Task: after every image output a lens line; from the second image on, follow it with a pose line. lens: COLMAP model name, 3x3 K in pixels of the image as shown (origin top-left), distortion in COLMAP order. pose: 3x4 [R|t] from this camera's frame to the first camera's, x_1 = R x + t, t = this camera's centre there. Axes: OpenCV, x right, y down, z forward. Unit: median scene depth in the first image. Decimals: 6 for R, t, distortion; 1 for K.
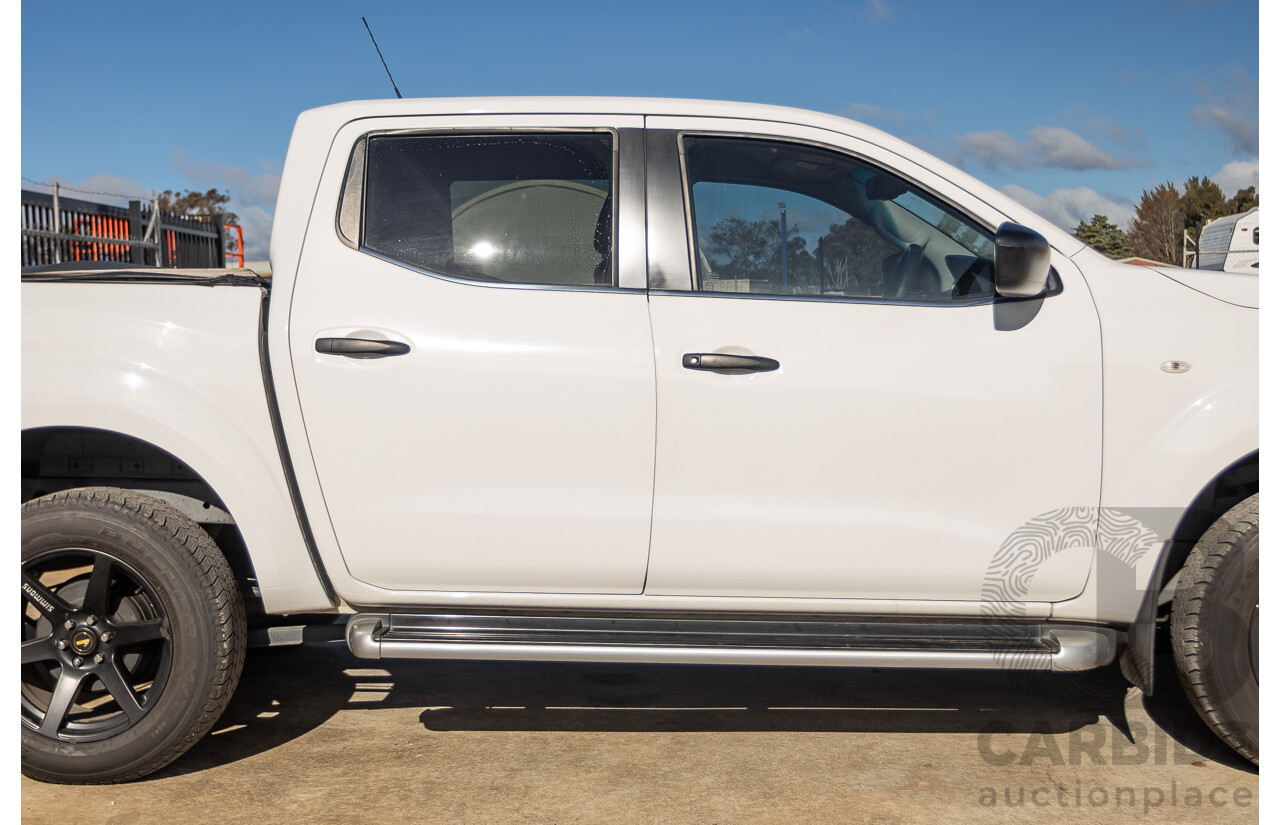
lens RADIAL K [[1917.0, 0, 640.3], [0, 1917.0, 392.0], [0, 0, 1]] dist [0.025779, -0.087287]
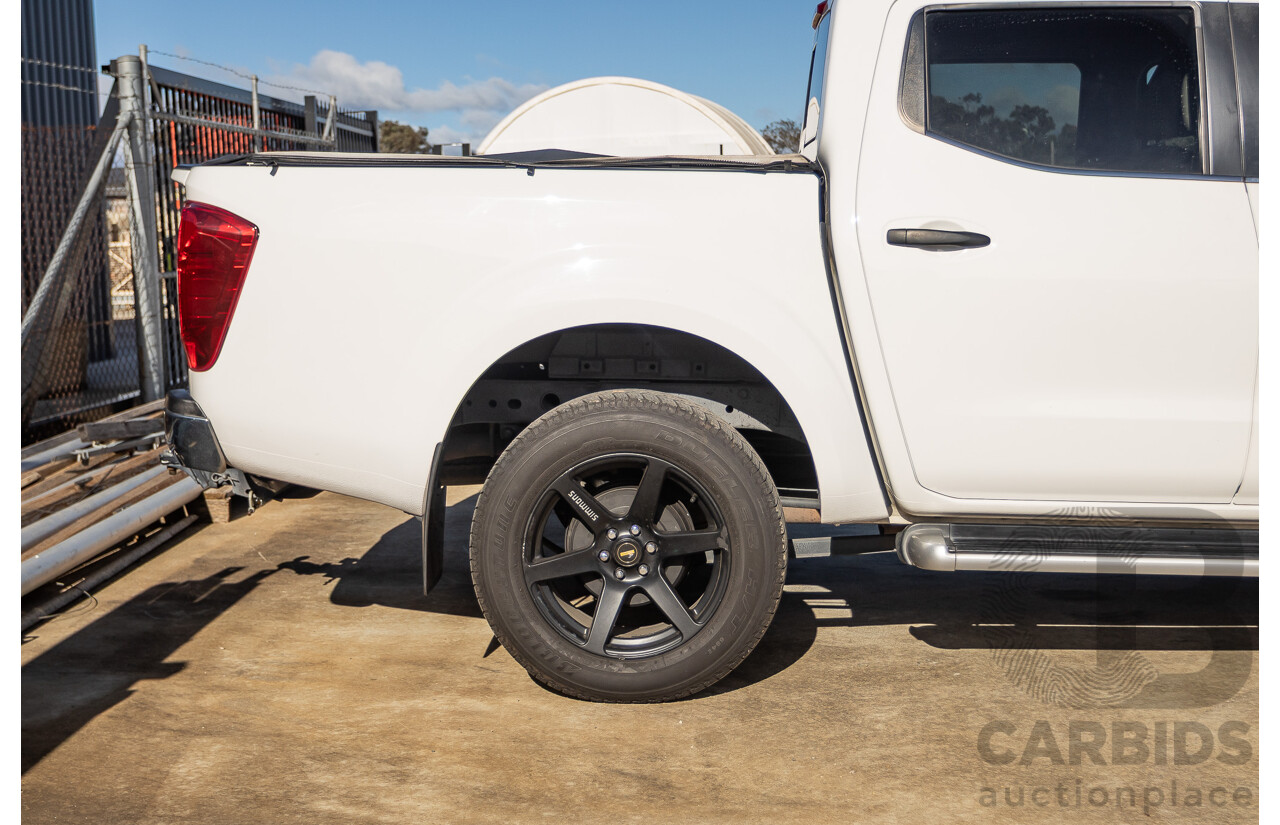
lens RADIAL K [[2001.9, 0, 509.0], [0, 2001.9, 414.4], [0, 0, 1]] dist [-0.012828, -0.047380]
pose [[0.999875, 0.001040, -0.015808, -0.332497], [-0.000199, 0.998587, 0.053134, 0.010157], [0.015841, -0.053124, 0.998462, 0.022358]]
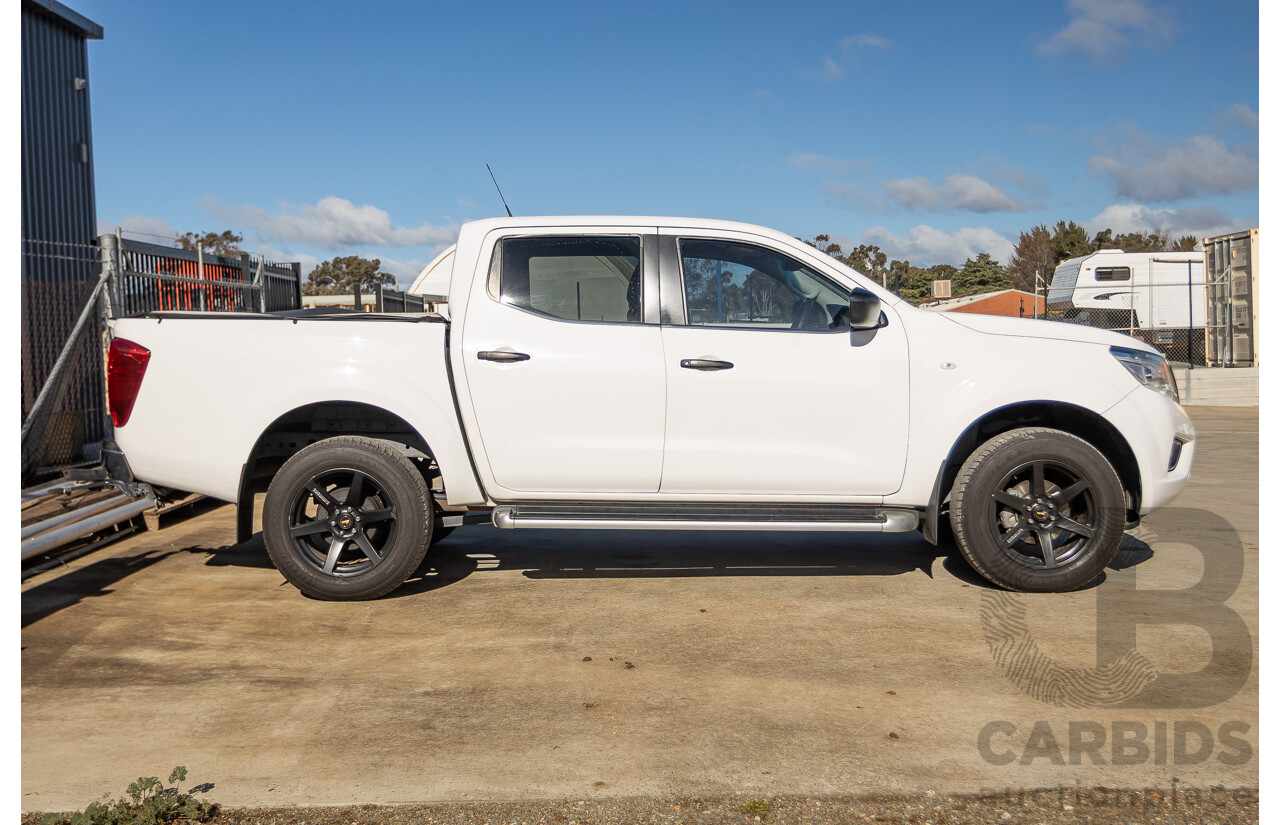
lens RADIAL K [[1917.0, 0, 640.3], [0, 1917.0, 392.0], [0, 0, 1]] dist [0.025779, -0.087287]
pose [[0.999250, -0.002920, 0.038604, -0.084366], [0.003384, 0.999923, -0.011951, 0.031677], [-0.038566, 0.012072, 0.999183, -0.796225]]
